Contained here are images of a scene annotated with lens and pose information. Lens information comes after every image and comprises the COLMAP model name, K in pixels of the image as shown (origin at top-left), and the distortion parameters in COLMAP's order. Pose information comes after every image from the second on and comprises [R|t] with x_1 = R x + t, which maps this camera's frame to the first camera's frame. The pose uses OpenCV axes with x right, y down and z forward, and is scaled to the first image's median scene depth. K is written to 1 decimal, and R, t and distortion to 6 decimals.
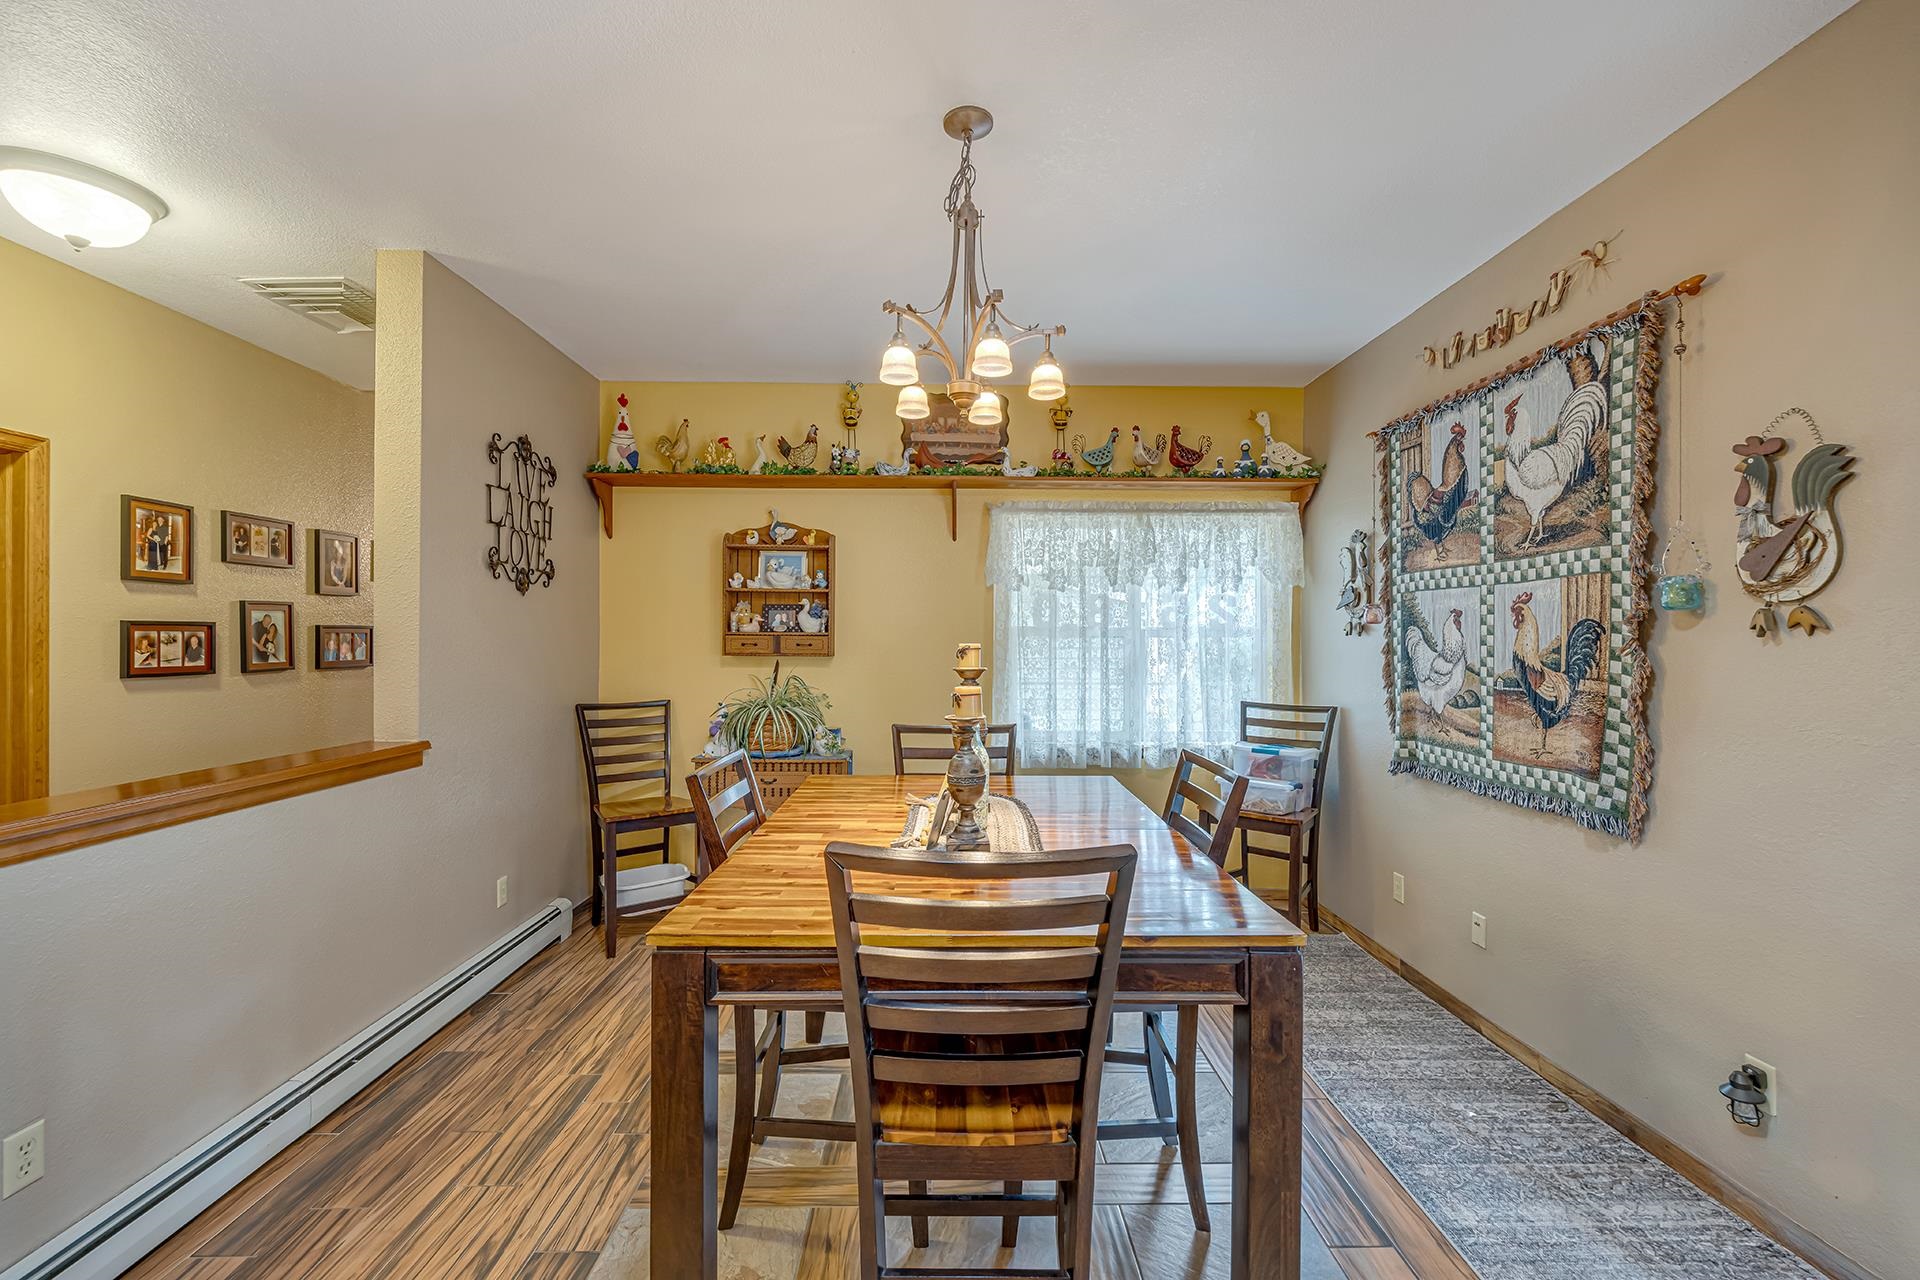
lens RADIAL K [[797.3, 0, 956.8], [0, 797.3, 639.5], [0, 0, 1]] dist [0.000018, 0.000332]
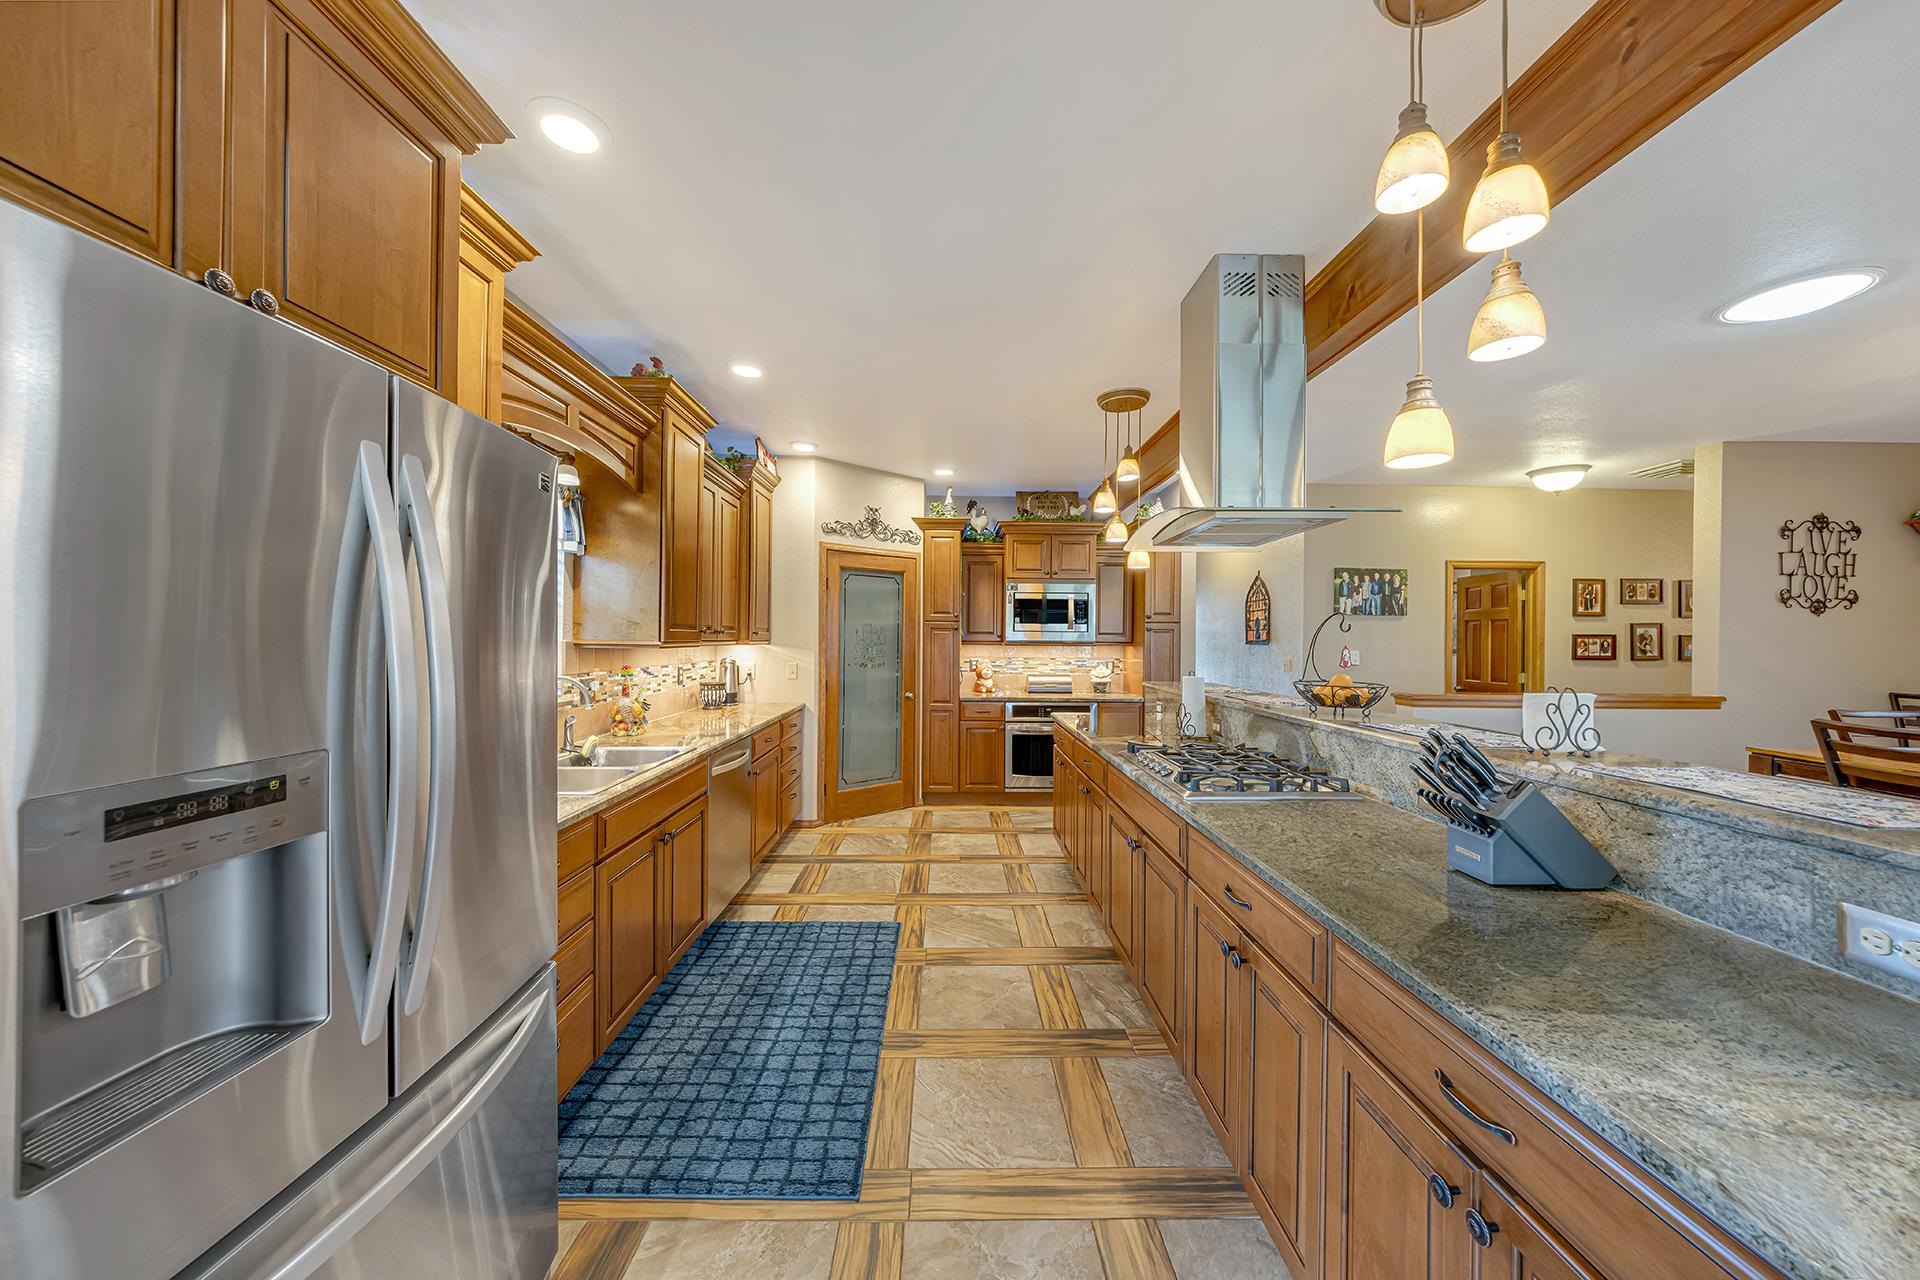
lens RADIAL K [[654.4, 0, 952.4], [0, 654.4, 635.0], [0, 0, 1]] dist [0.002087, 0.000069]
pose [[0.002517, -0.003418, -0.999991, 0.765016], [-0.006043, 0.999976, -0.003434, -0.004666], [0.999979, 0.006051, 0.002497, -0.723073]]
